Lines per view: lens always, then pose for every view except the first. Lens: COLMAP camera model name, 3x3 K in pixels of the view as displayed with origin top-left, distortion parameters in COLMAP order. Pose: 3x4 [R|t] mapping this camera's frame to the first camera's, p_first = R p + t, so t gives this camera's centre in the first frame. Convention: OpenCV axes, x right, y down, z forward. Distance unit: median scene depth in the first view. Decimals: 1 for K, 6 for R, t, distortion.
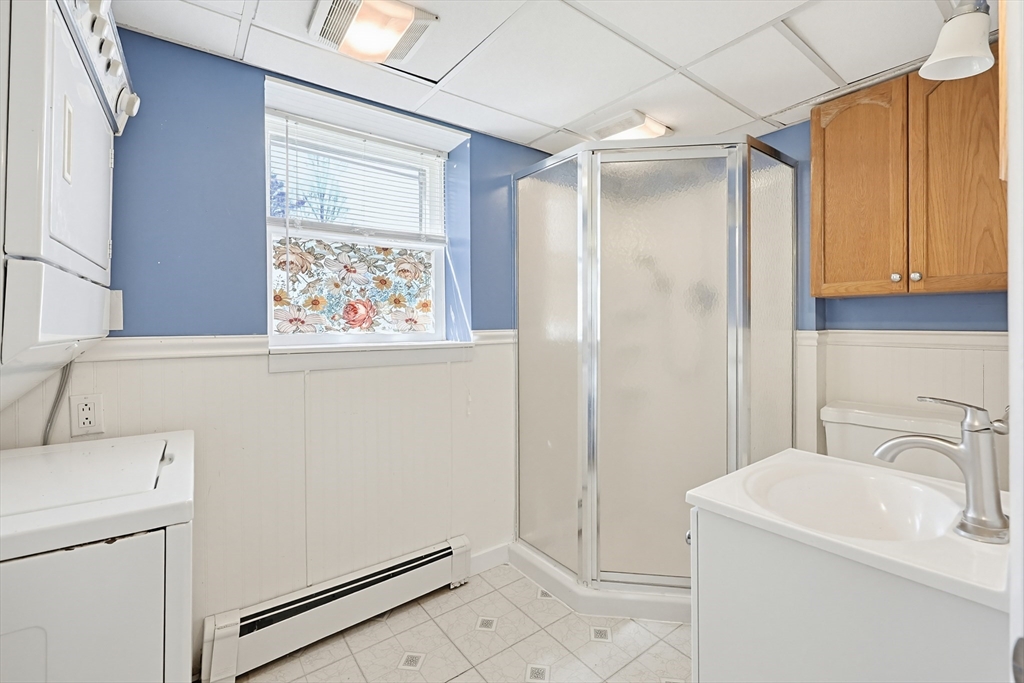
lens RADIAL K [[433.4, 0, 511.4], [0, 433.4, 335.5], [0, 0, 1]] dist [0.000565, 0.000043]
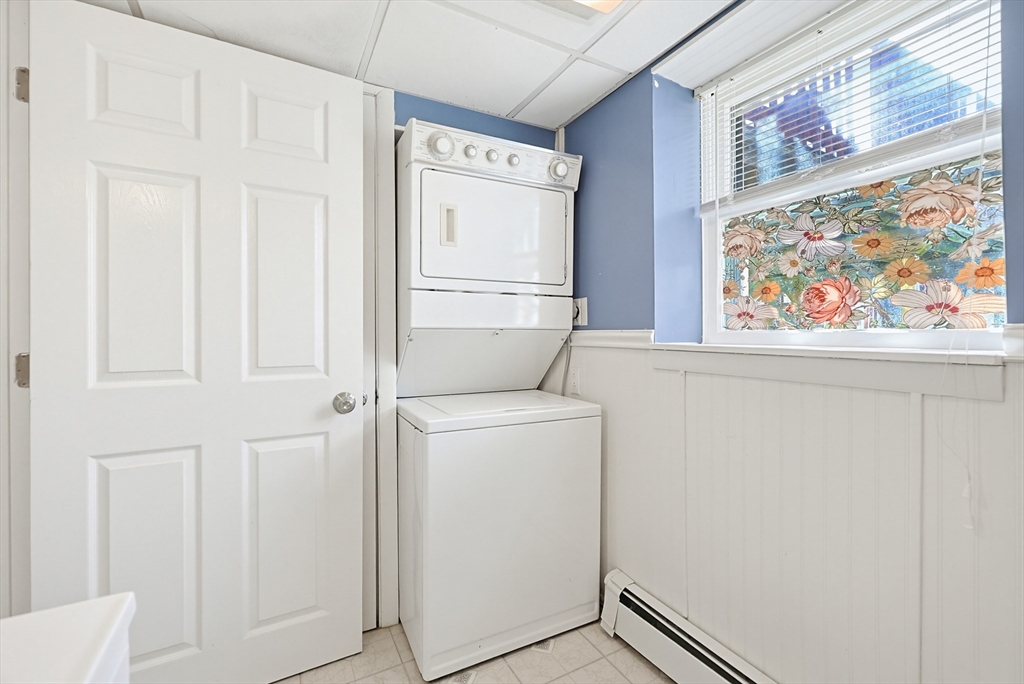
lens RADIAL K [[433.4, 0, 511.4], [0, 433.4, 336.0], [0, 0, 1]] dist [0.000565, 0.000043]
pose [[-0.144003, 0.015656, -0.989453, 0.372785], [-0.022506, 0.999564, 0.019091, 0.000234], [0.989321, 0.025018, -0.143588, 0.650709]]
